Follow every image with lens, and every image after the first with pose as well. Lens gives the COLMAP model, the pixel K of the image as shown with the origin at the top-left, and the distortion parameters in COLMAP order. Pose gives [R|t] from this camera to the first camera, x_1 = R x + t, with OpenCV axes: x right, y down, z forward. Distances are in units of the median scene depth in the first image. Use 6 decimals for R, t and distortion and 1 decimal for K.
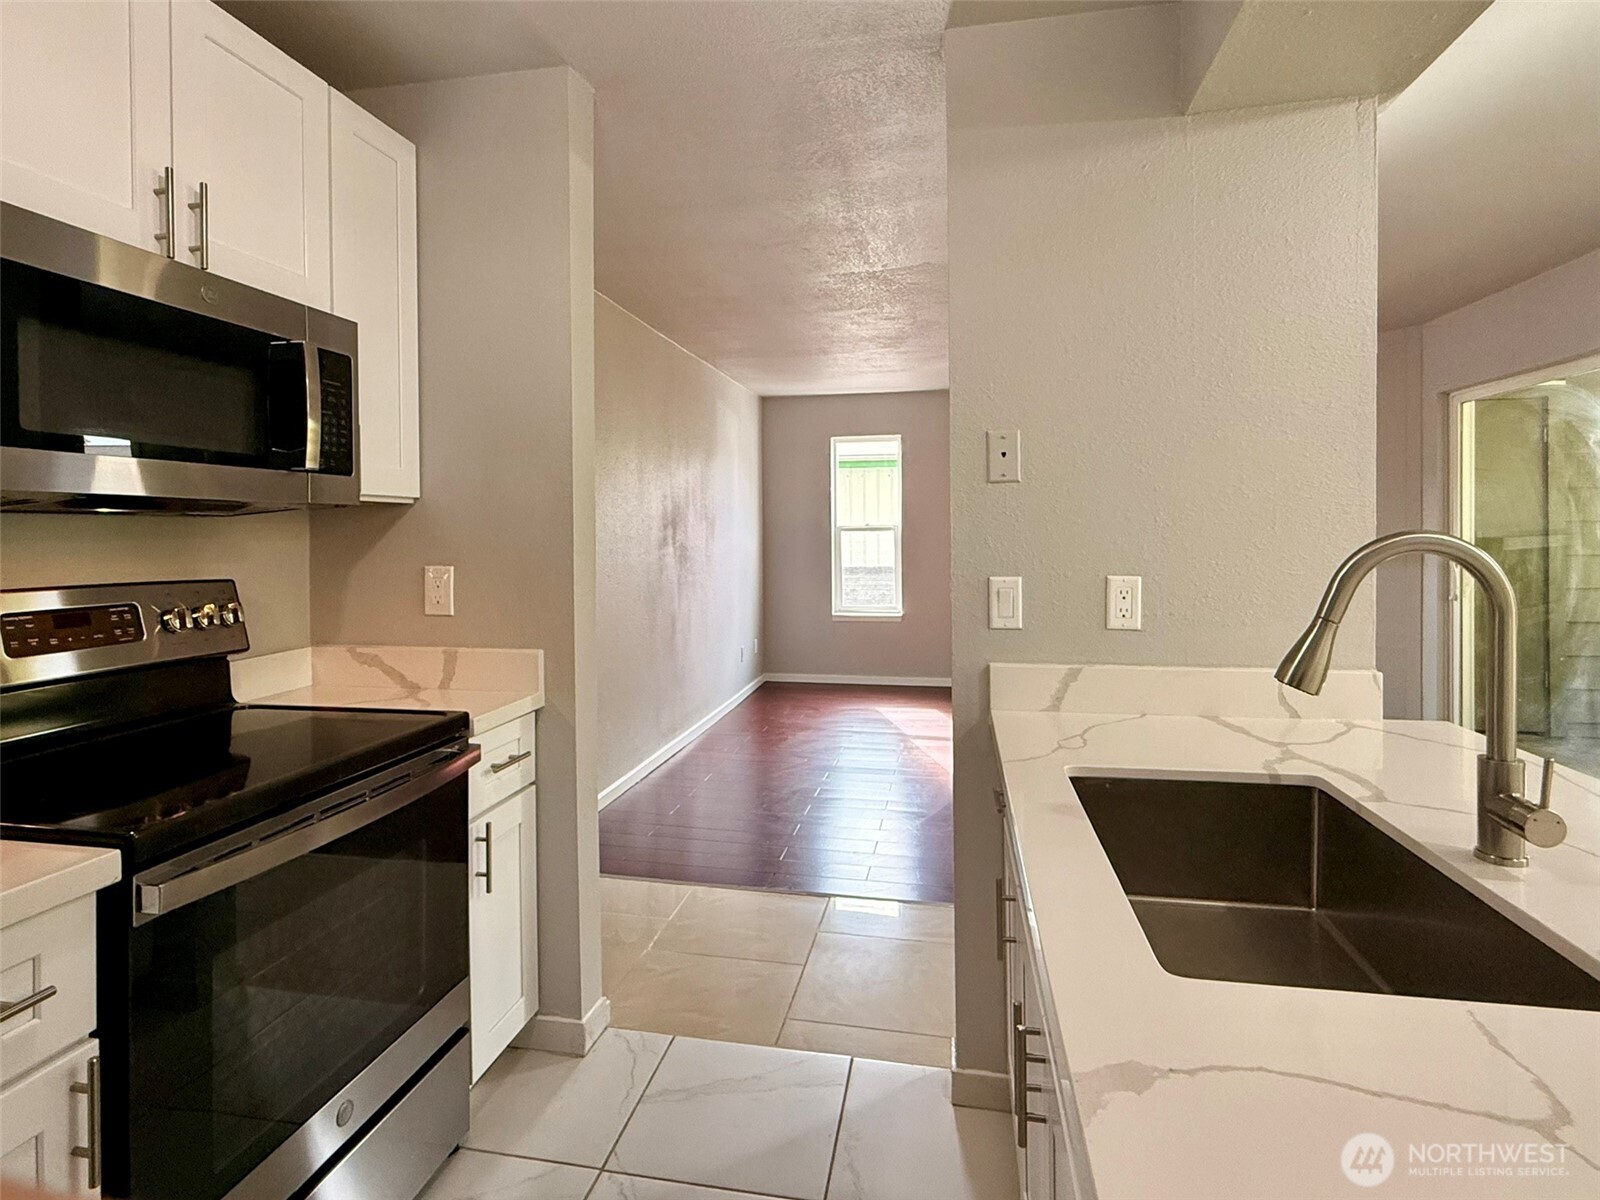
lens RADIAL K [[845.4, 0, 798.8], [0, 845.4, 544.0], [0, 0, 1]] dist [-0.035308, -0.000189]
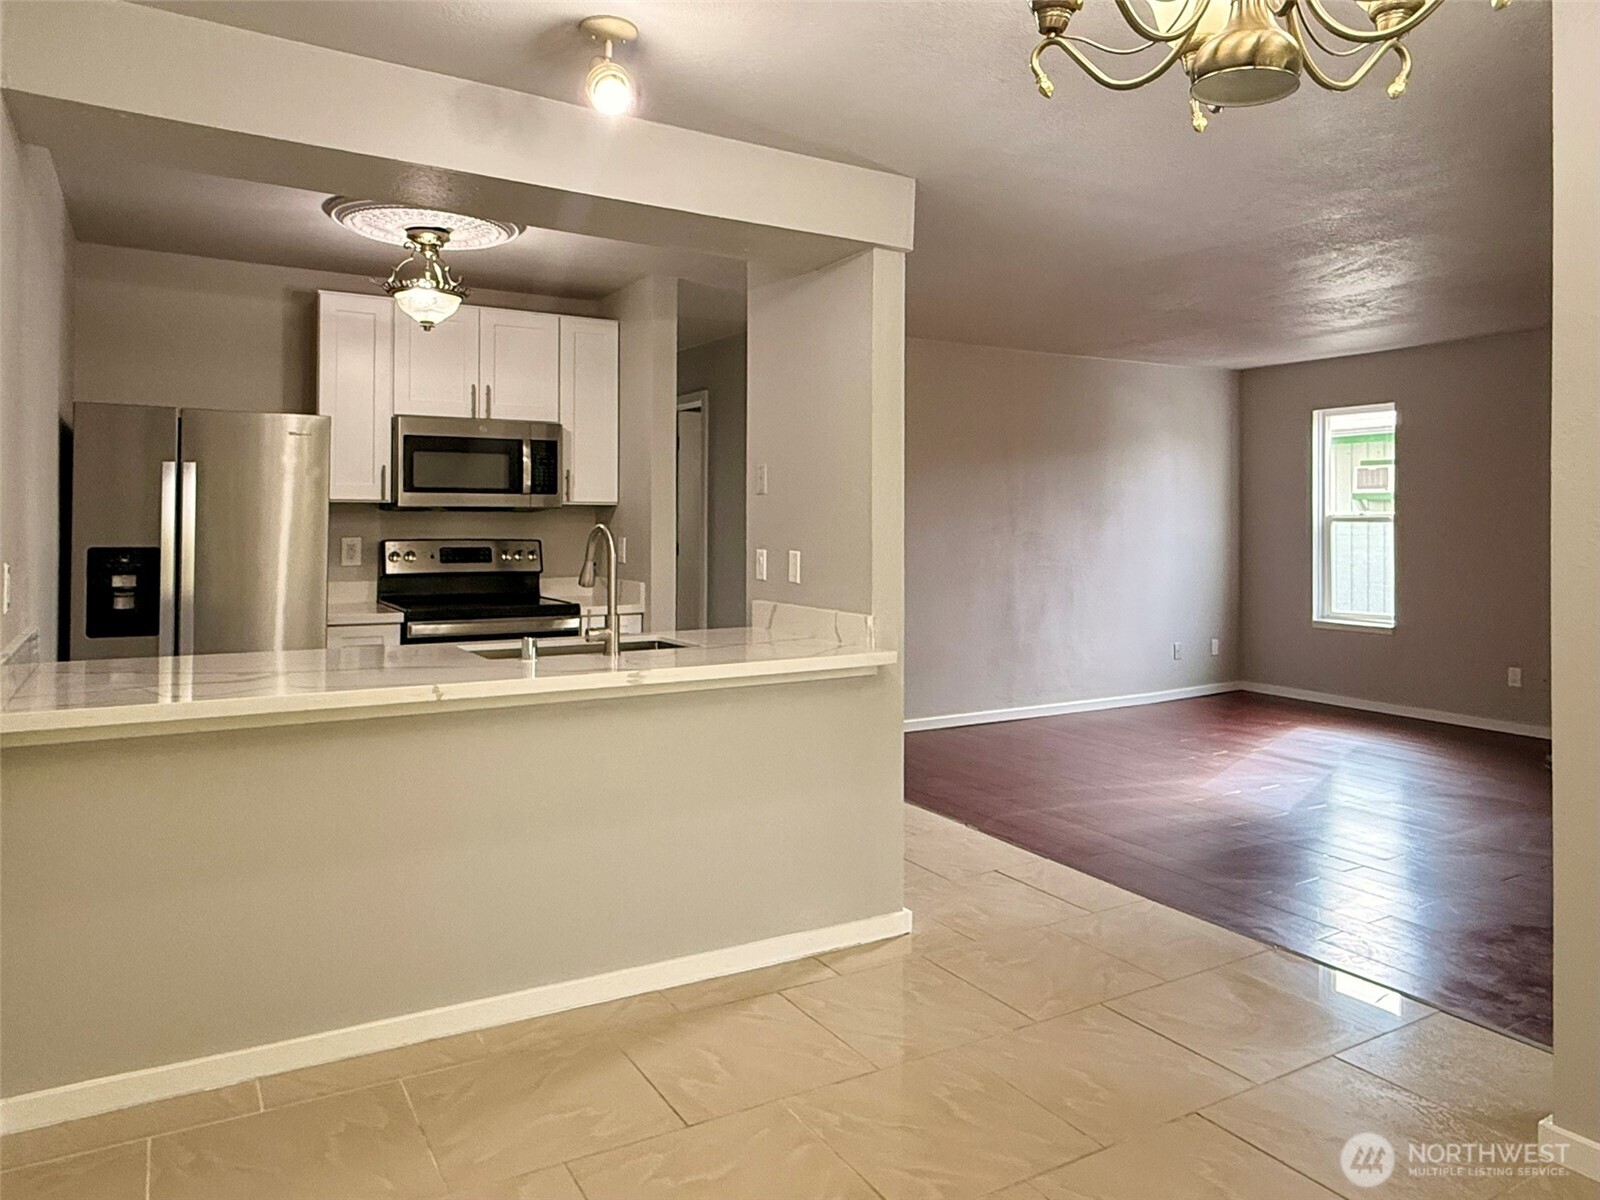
lens RADIAL K [[1105.2, 0, 802.9], [0, 1105.2, 518.2], [0, 0, 1]] dist [0.002121, 0.001150]
pose [[0.657565, 0.009454, -0.753338, 0.545915], [-0.018526, 0.999822, -0.003623, -0.005208], [0.753170, 0.016339, 0.657623, -0.114507]]
